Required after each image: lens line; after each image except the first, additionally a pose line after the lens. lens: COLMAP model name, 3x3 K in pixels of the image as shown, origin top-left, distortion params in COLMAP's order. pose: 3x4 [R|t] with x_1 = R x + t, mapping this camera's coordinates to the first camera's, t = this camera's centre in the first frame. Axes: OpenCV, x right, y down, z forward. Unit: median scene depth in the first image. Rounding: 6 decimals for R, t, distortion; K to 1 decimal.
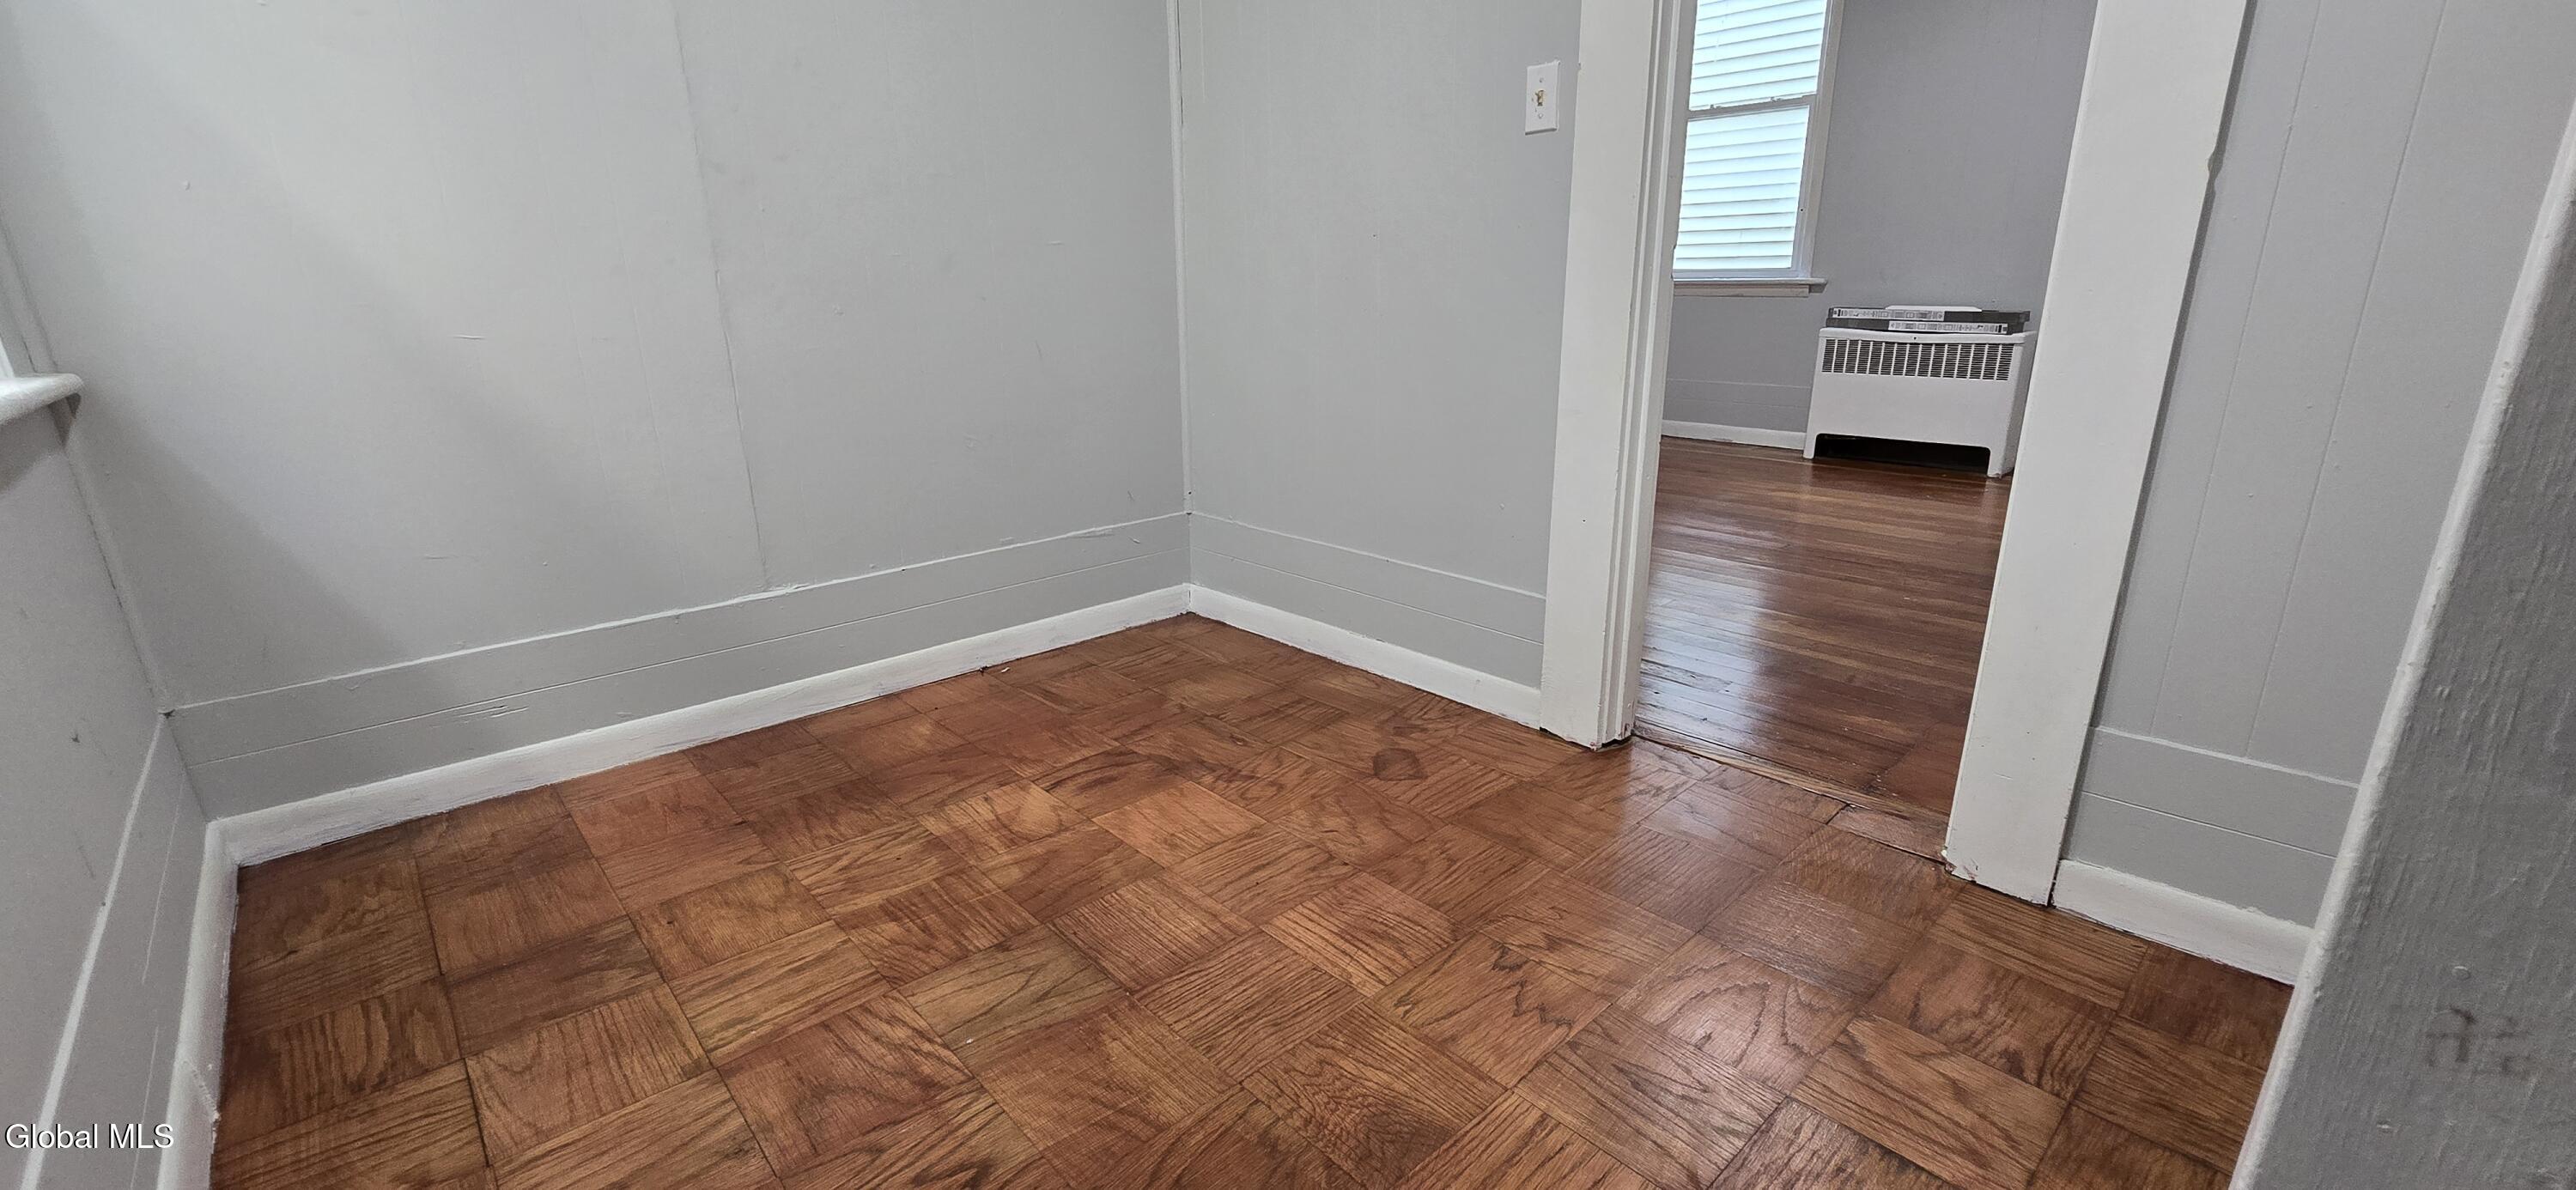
lens RADIAL K [[1053.8, 0, 1280.1], [0, 1053.8, 592.6], [0, 0, 1]] dist [-0.008299, 0.002676]
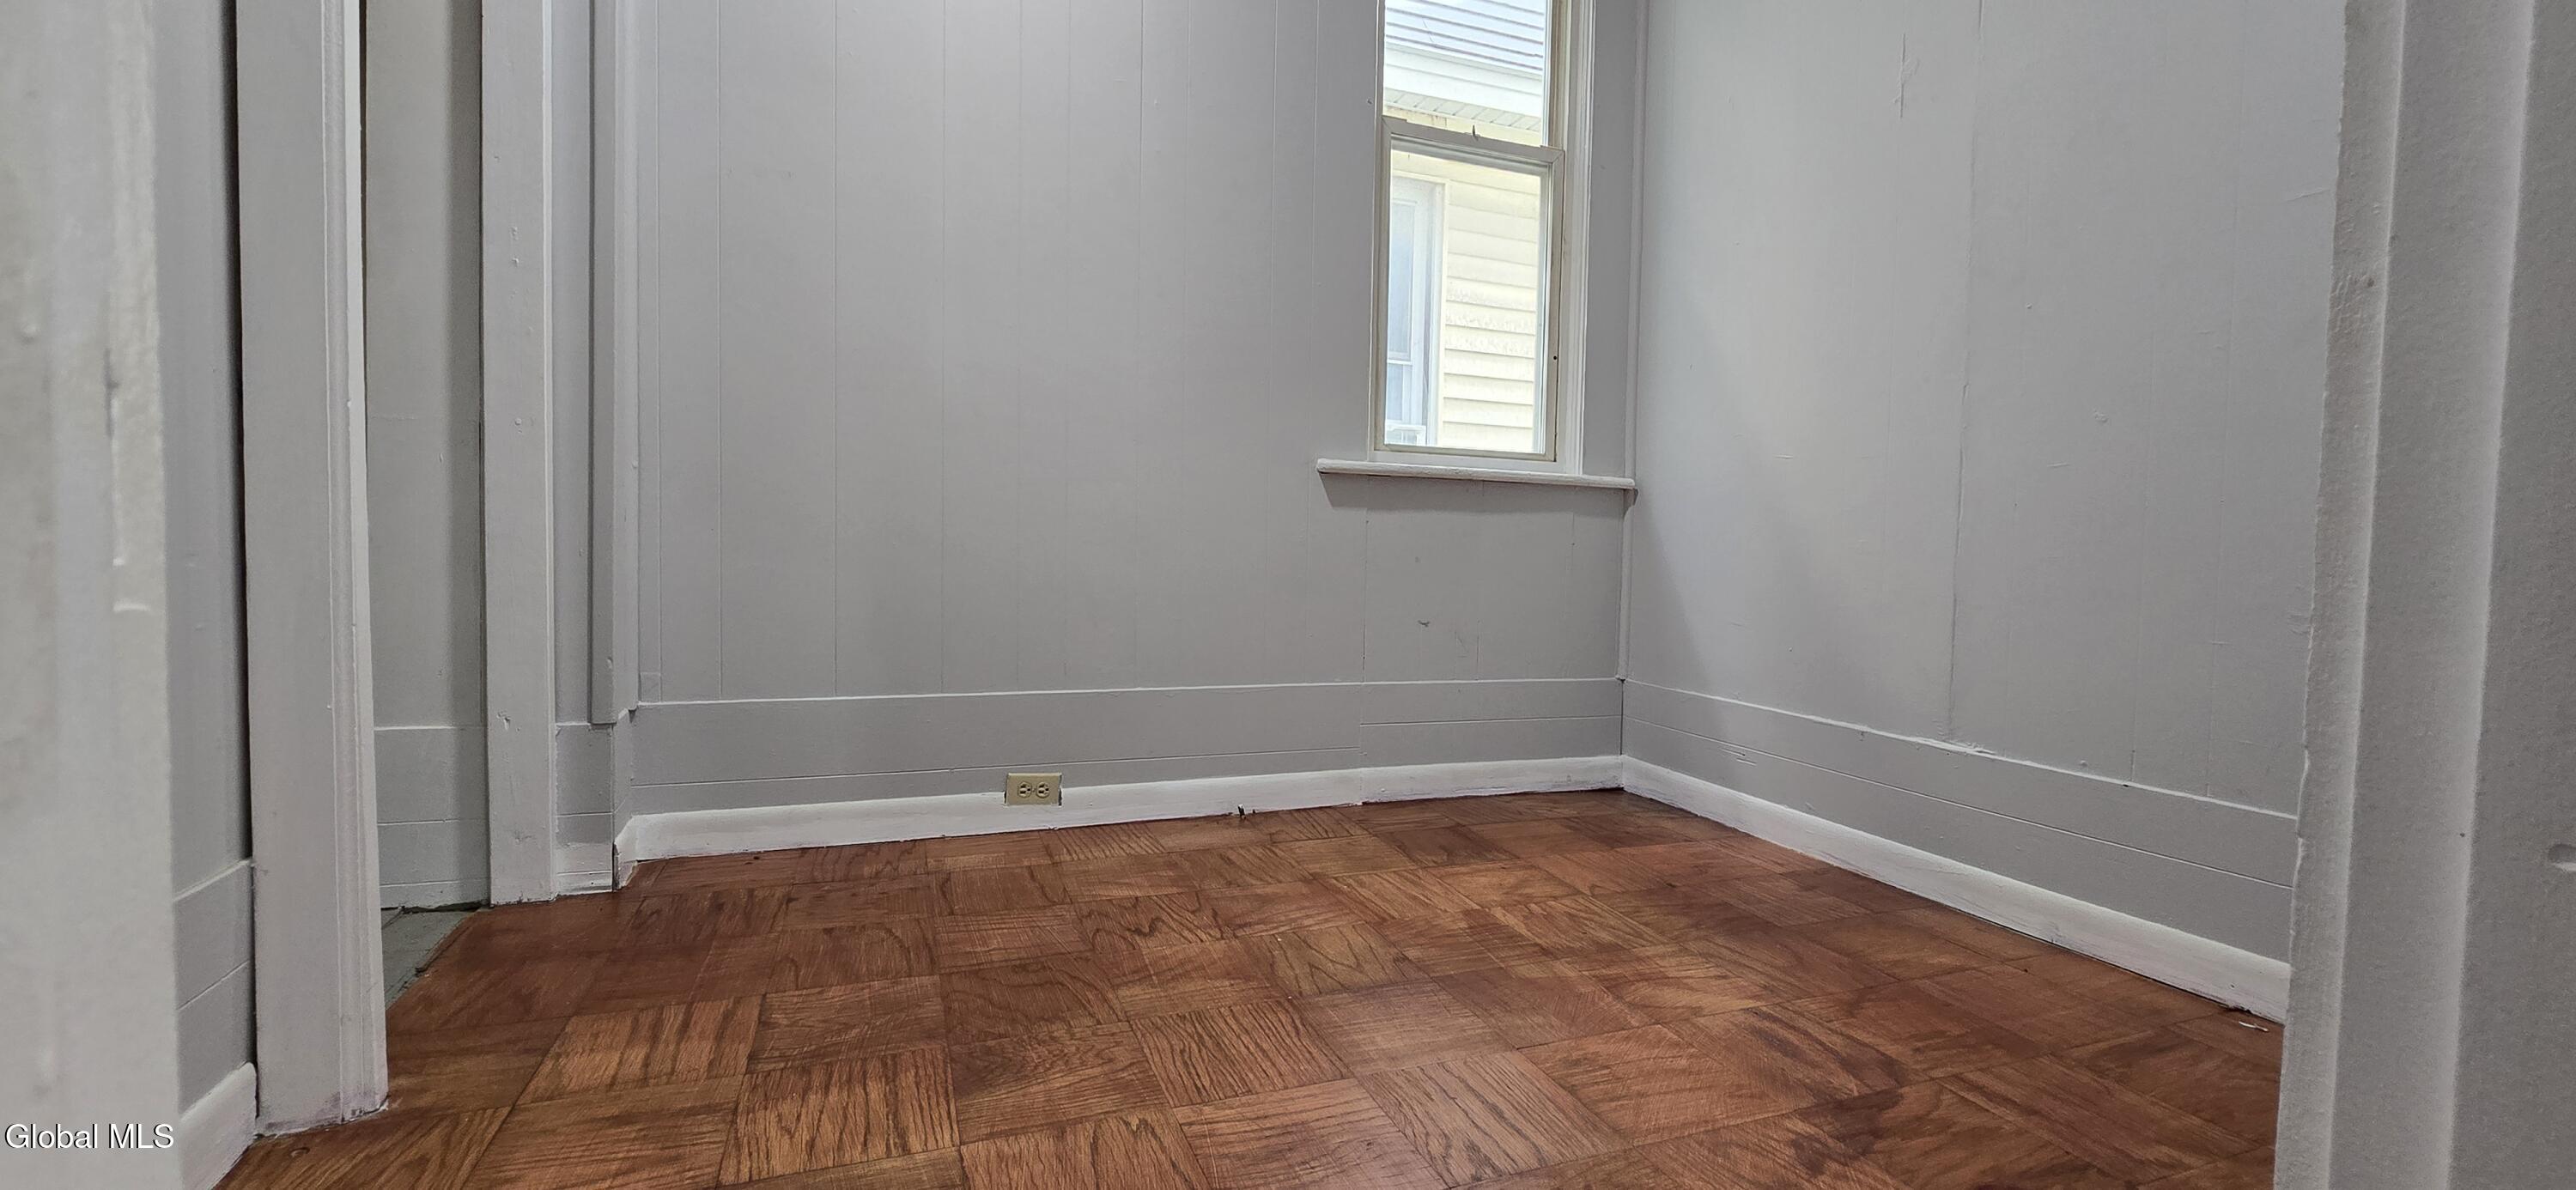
lens RADIAL K [[1053.8, 0, 1280.1], [0, 1053.8, 592.6], [0, 0, 1]] dist [-0.008299, 0.002676]
pose [[-0.364643, 0.055409, -0.929497, 0.699278], [-0.287295, 0.942831, 0.168910, -0.145305], [0.885718, 0.328632, -0.327878, 1.052470]]
